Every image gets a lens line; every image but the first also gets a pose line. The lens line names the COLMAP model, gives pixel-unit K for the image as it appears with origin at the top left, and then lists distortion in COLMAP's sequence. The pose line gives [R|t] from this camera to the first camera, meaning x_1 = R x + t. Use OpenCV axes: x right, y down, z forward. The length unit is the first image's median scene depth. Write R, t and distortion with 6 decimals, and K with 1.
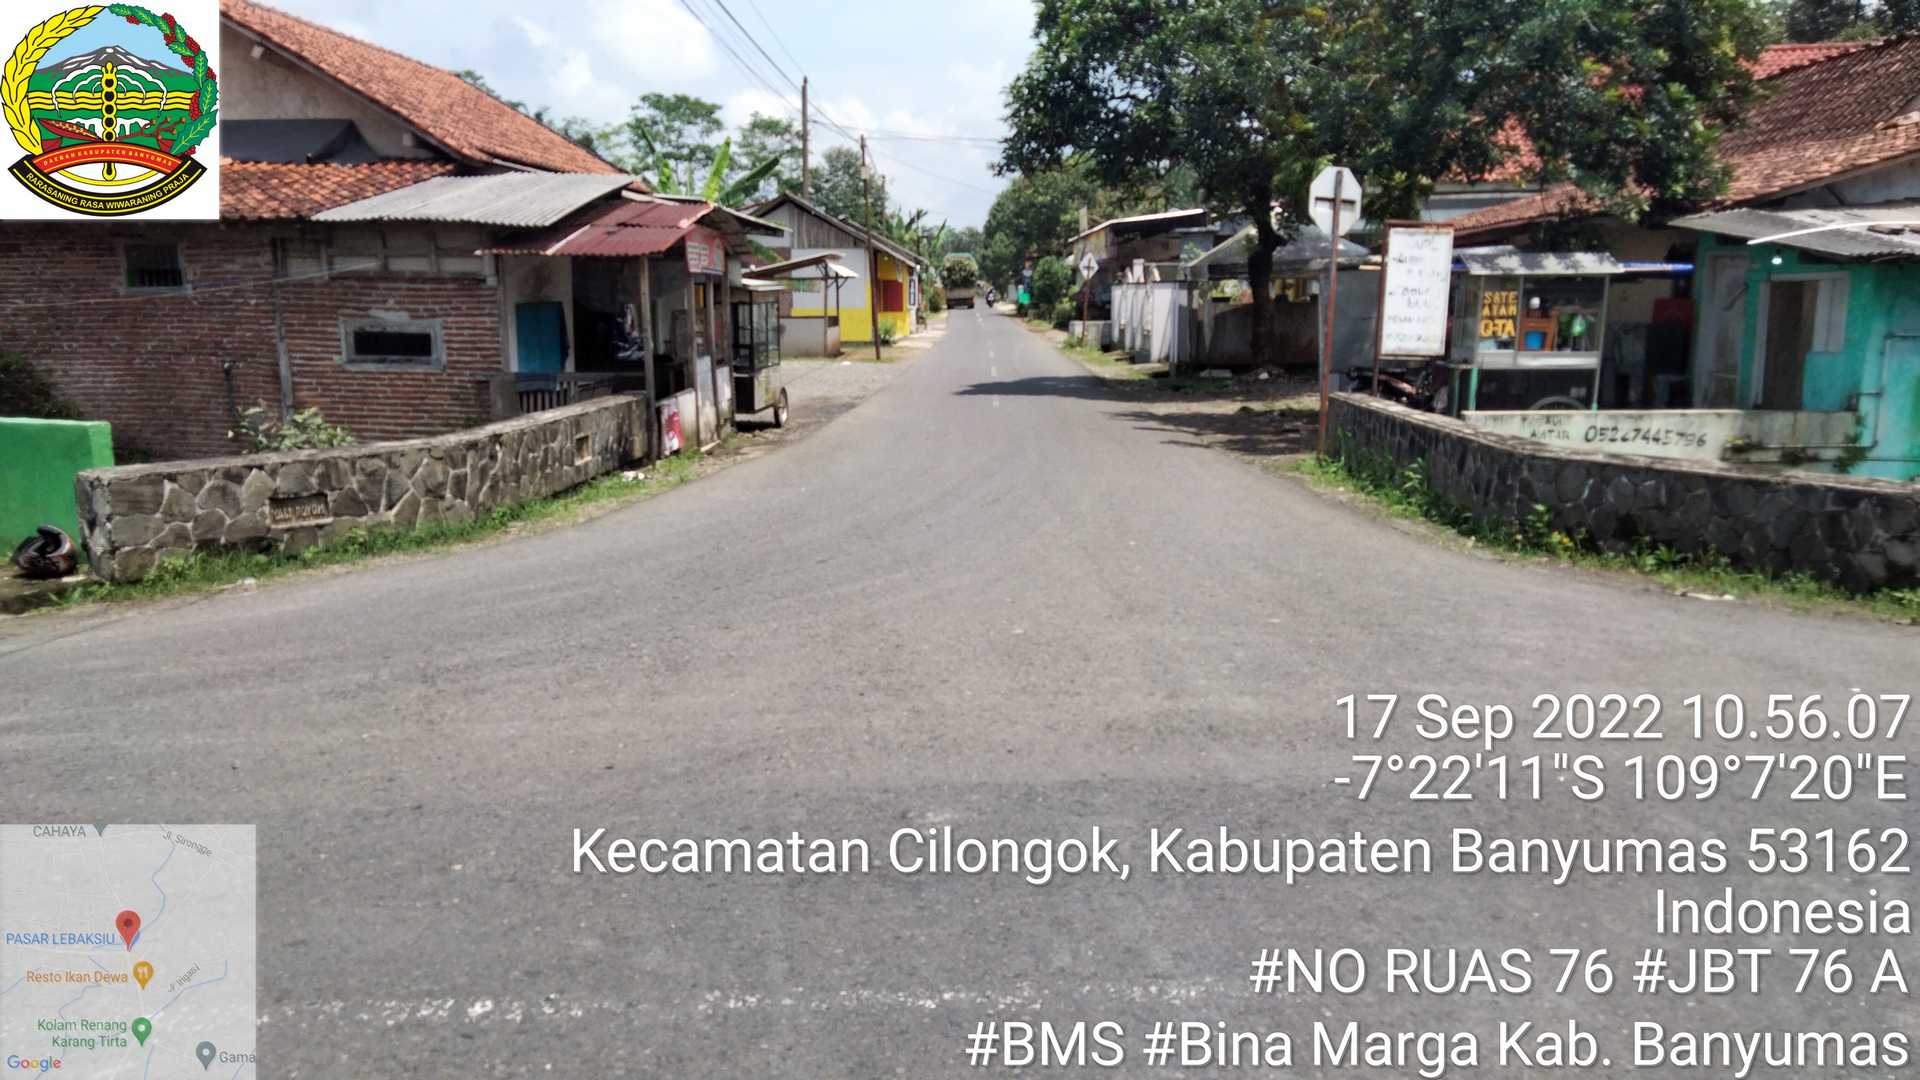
lens RADIAL K [[1432.8, 0, 926.4], [0, 1432.8, 535.8], [0, 0, 1]] dist [0.041121, -0.001132]
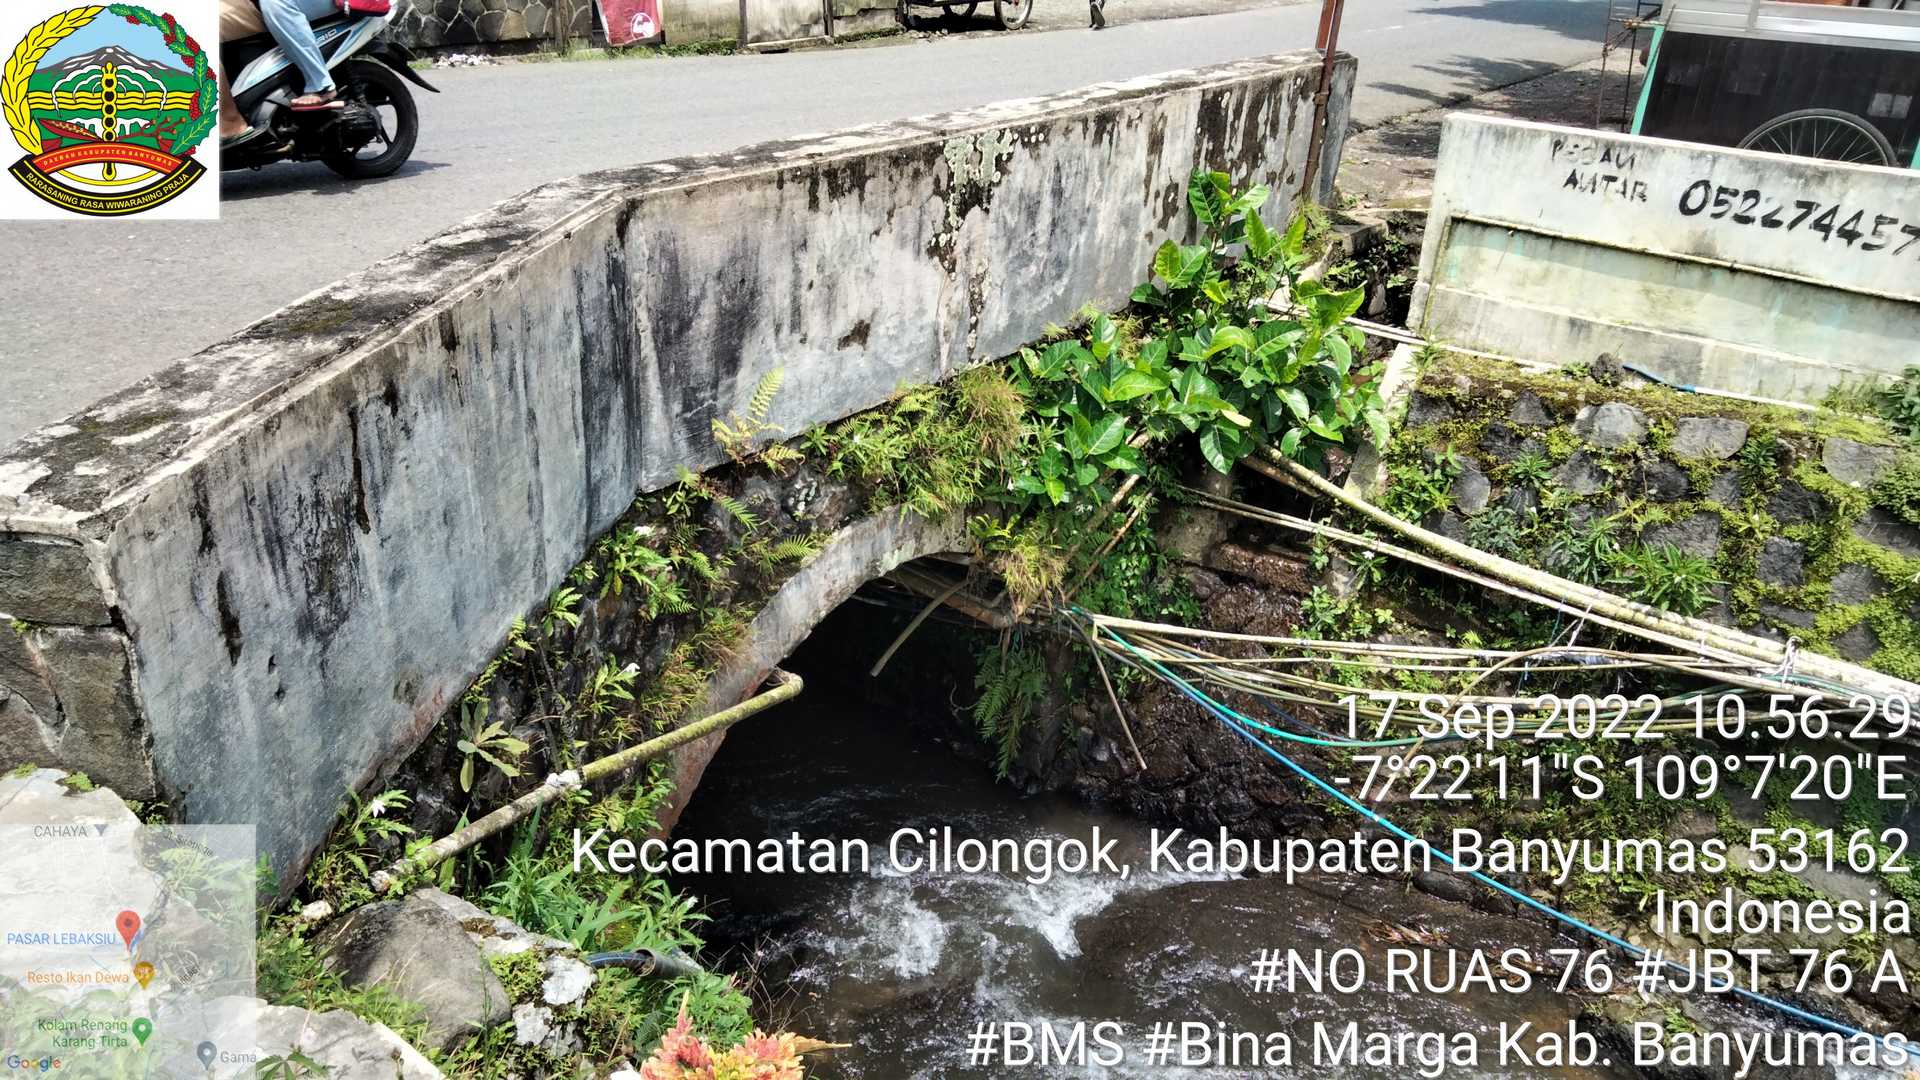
lens RADIAL K [[1432.8, 0, 954.6], [0, 1432.8, 533.8], [0, 0, 1]] dist [0.041121, -0.001132]
pose [[0.795612, 0.289943, -0.531916, 0.508124], [-0.141144, 0.942584, 0.302678, -0.070497], [0.589135, -0.165738, 0.790855, 0.442161]]
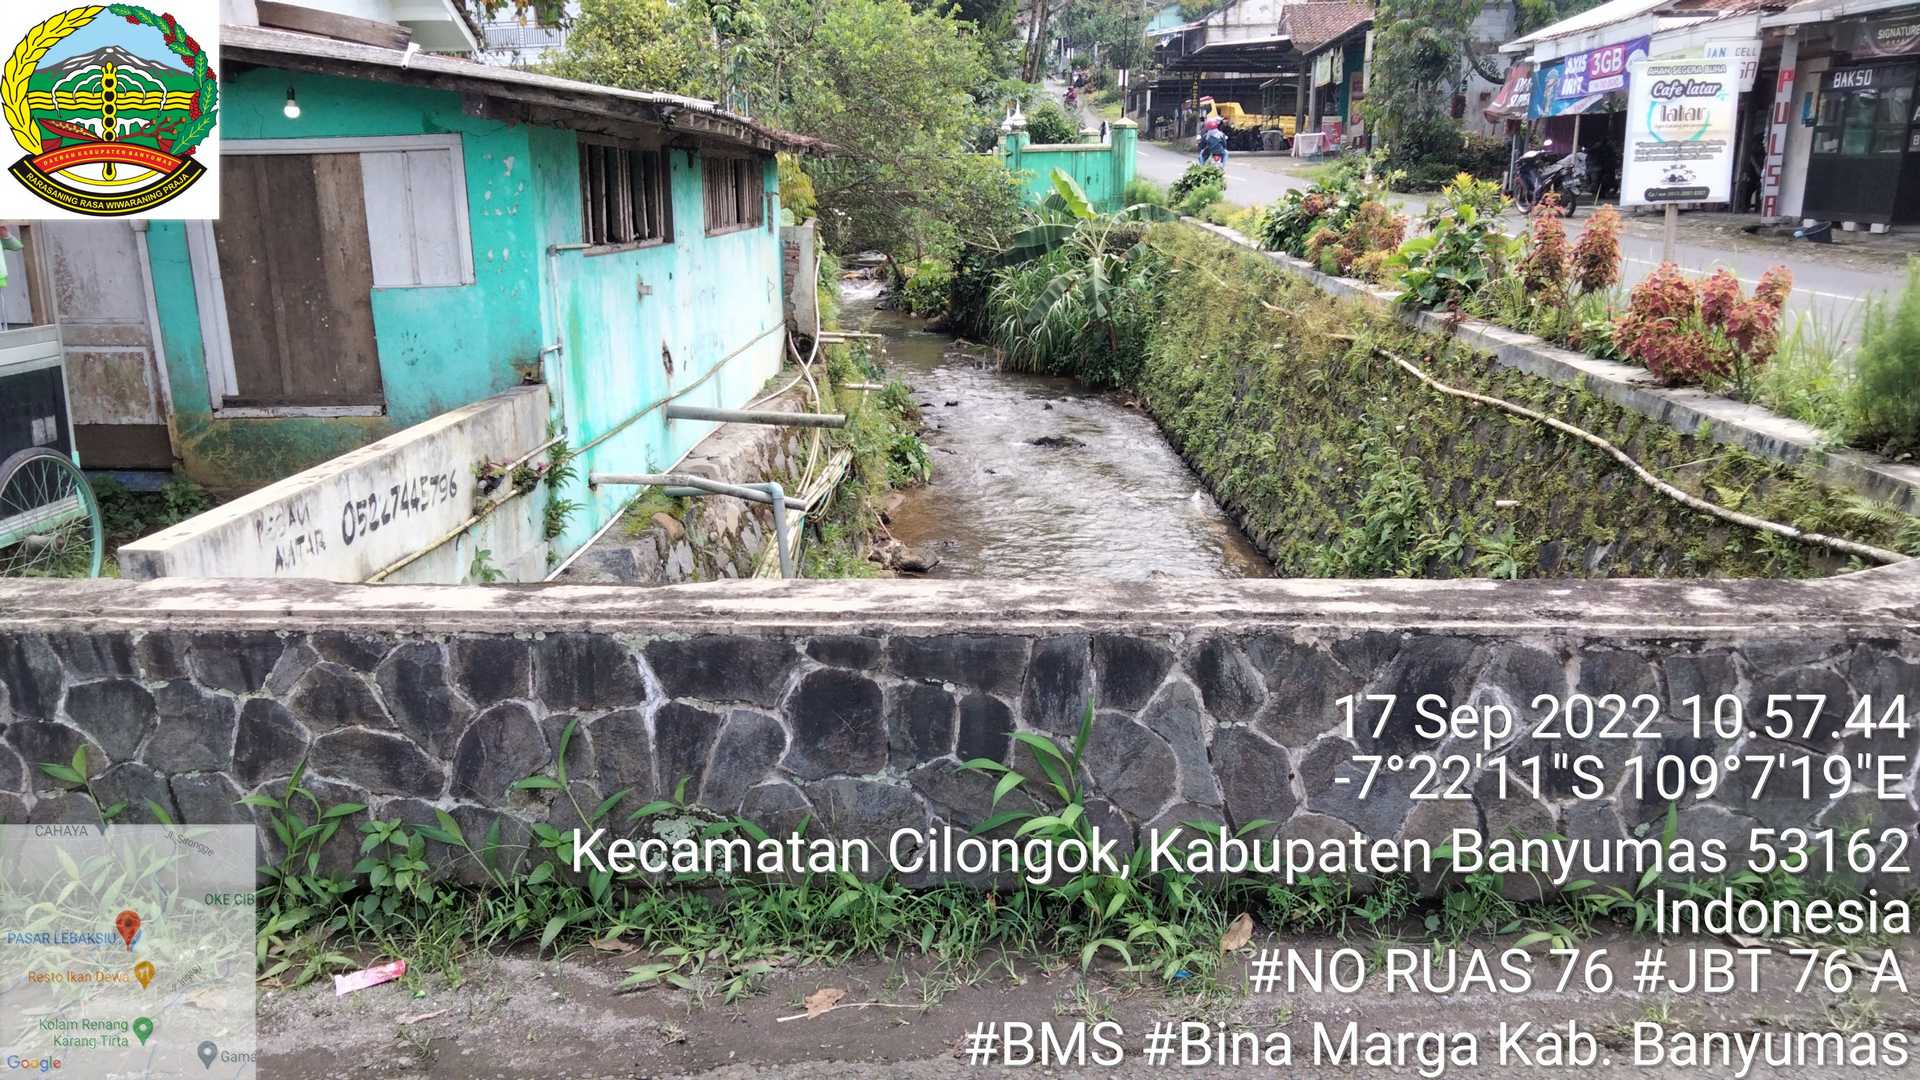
lens RADIAL K [[1432.8, 0, 950.3], [0, 1432.8, 544.3], [0, 0, 1]] dist [0.041121, -0.001132]
pose [[0.003057, -0.245452, 0.969404, 0.062261], [0.186019, 0.952628, 0.240617, -0.121042], [-0.982541, 0.179592, 0.048571, 0.755478]]
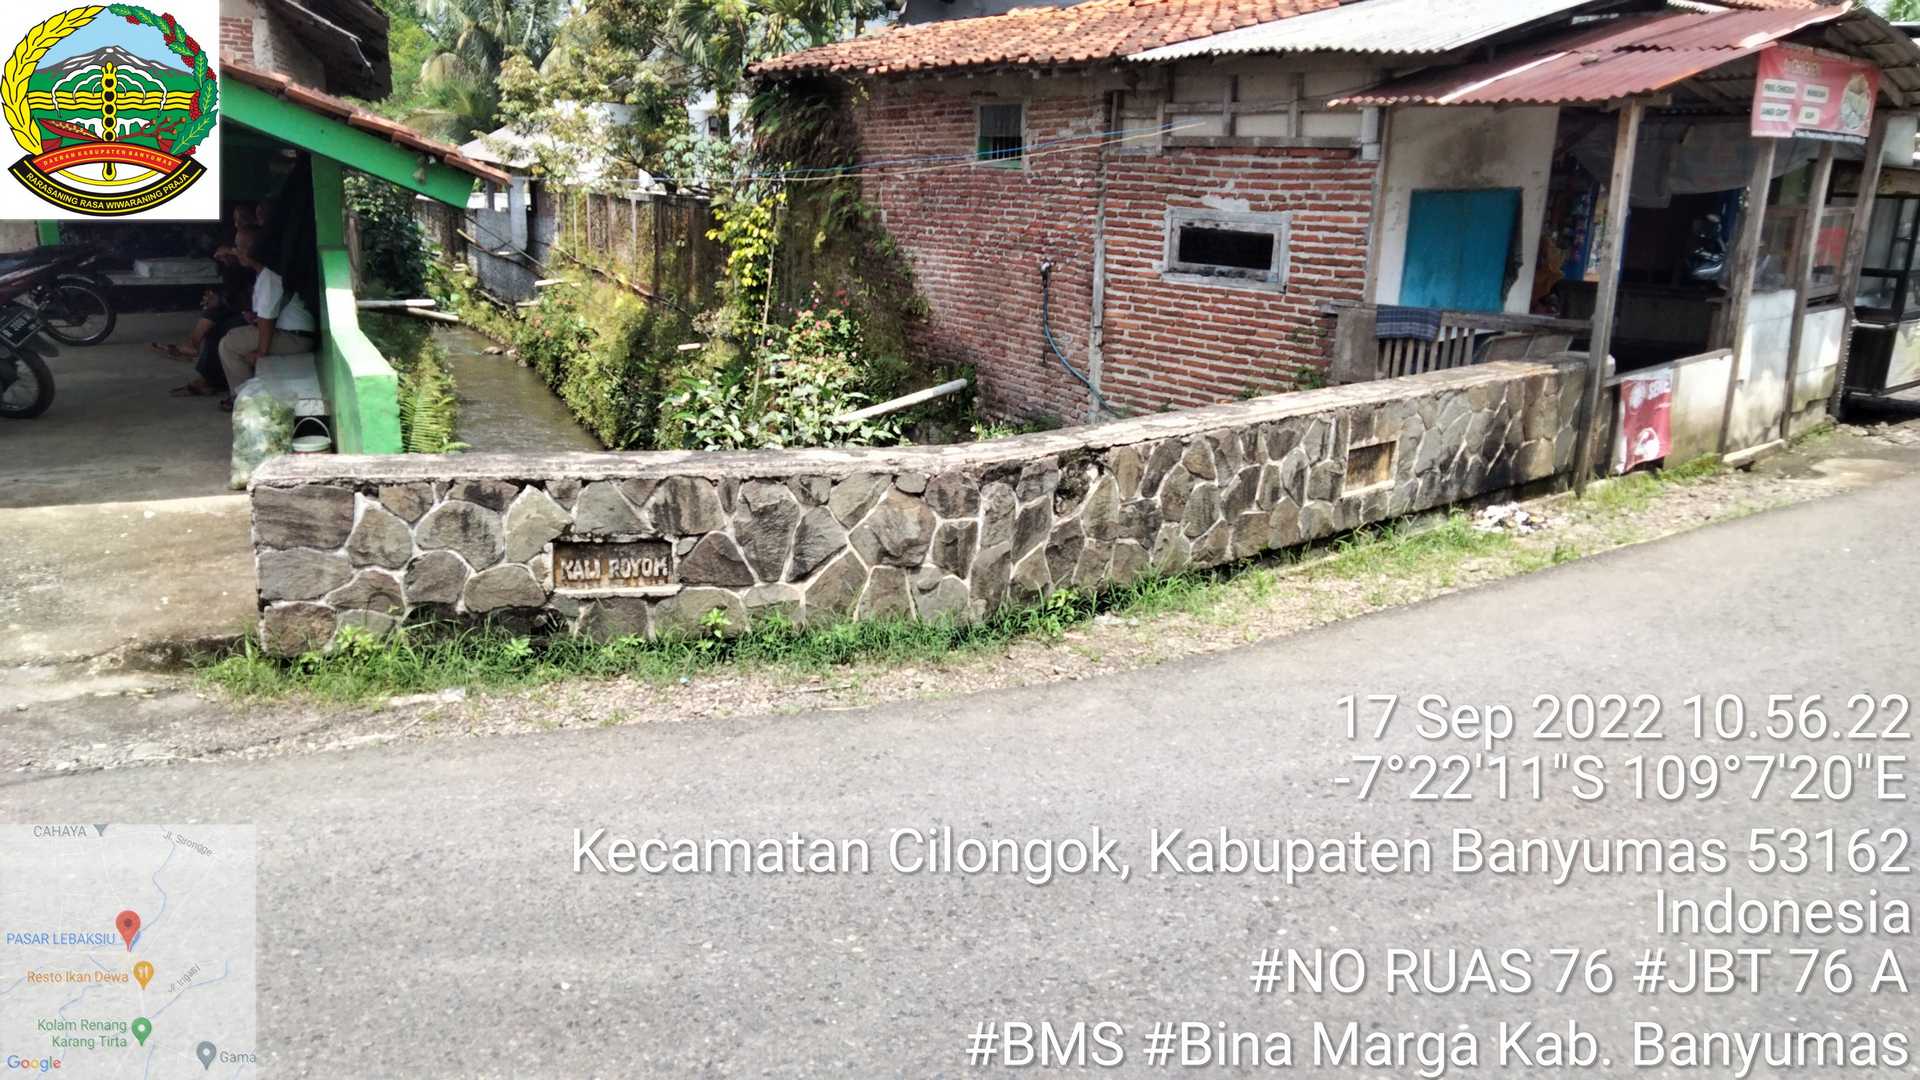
lens RADIAL K [[1432.8, 0, 940.0], [0, 1432.8, 560.5], [0, 0, 1]] dist [0.041121, -0.001132]
pose [[0.723024, 0.198101, -0.661810, 0.007338], [-0.135694, 0.980065, 0.145119, -0.071513], [0.677365, -0.015120, 0.735491, 0.425979]]
